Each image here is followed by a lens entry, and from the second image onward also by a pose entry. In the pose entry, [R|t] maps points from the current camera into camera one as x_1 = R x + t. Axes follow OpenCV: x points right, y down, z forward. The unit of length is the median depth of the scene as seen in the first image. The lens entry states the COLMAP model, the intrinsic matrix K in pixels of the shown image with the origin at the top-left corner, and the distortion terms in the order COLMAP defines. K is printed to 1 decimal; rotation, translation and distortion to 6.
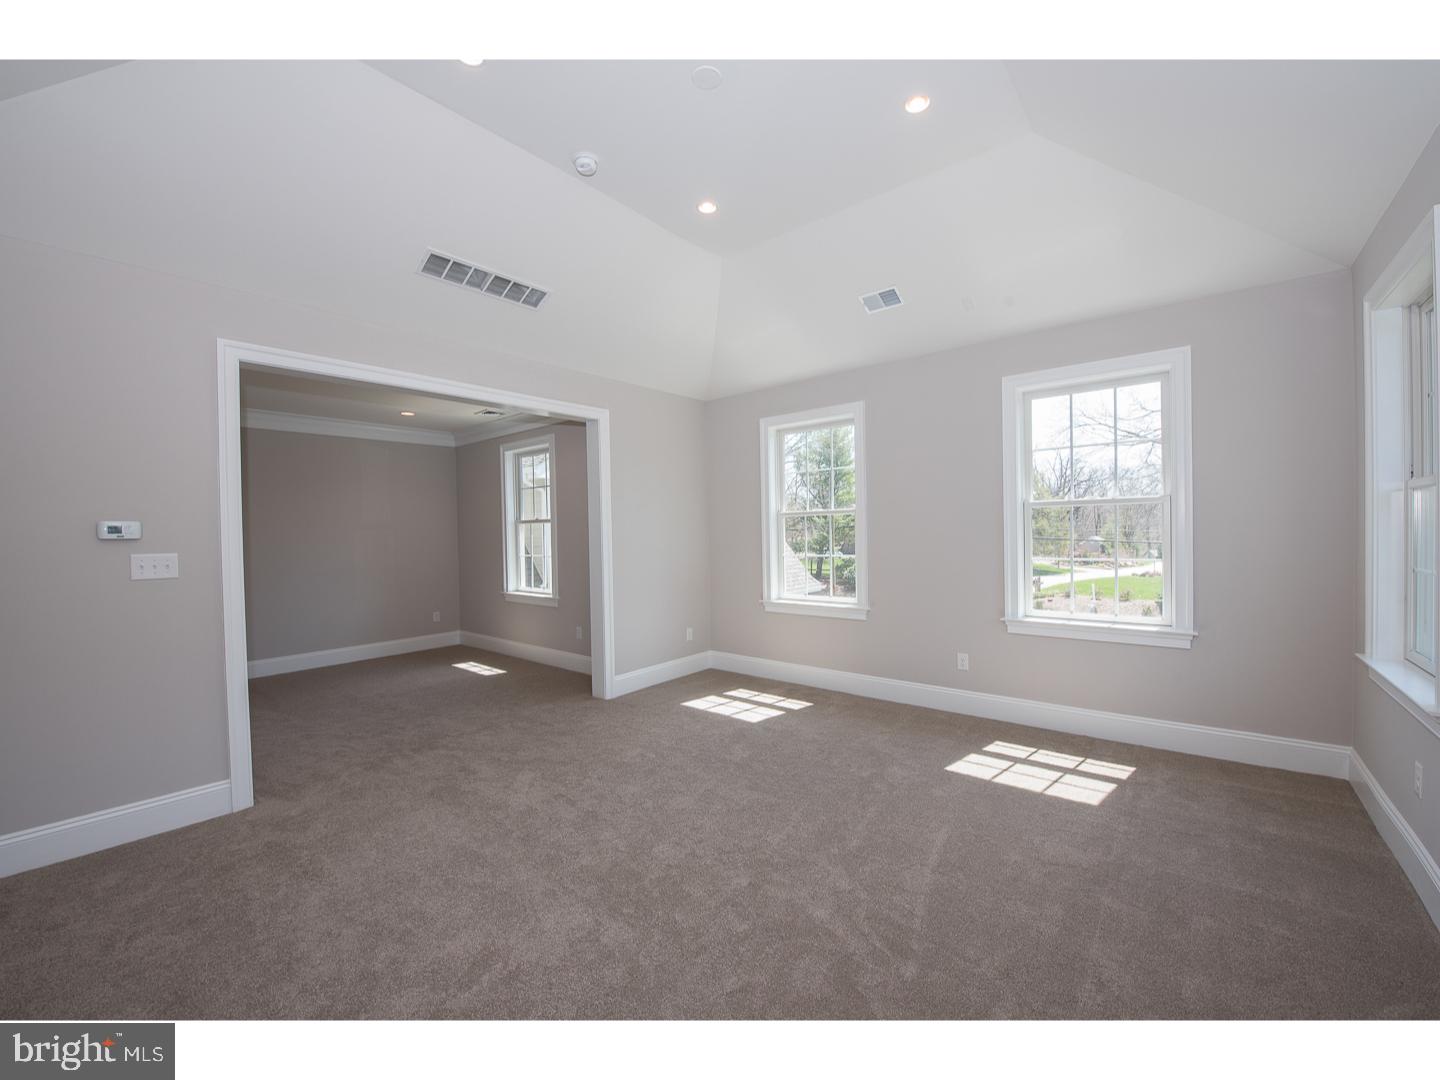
lens RADIAL K [[573.1, 0, 717.1], [0, 573.1, 538.4], [0, 0, 1]] dist [-0.001780, -0.010987]
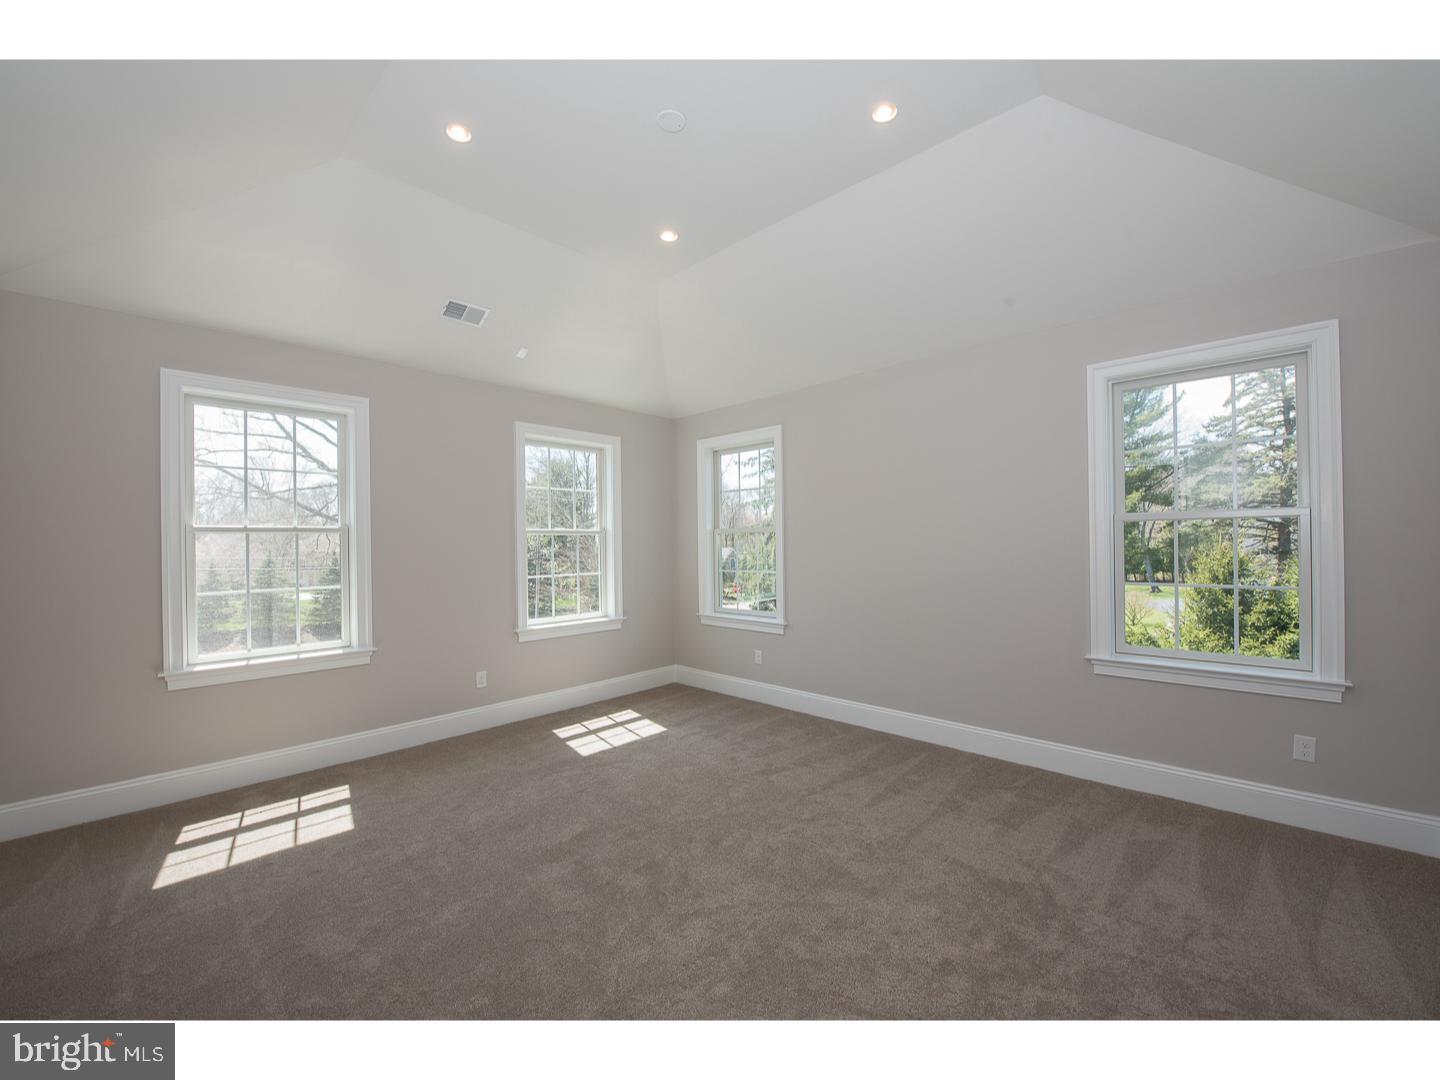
lens RADIAL K [[573.1, 0, 717.1], [0, 573.1, 538.4], [0, 0, 1]] dist [-0.001780, -0.010987]
pose [[0.074024, 0.031104, 0.996771, -0.519916], [0.025955, 0.999115, -0.033105, 0.003315], [-0.996919, 0.028321, 0.073151, 0.430022]]
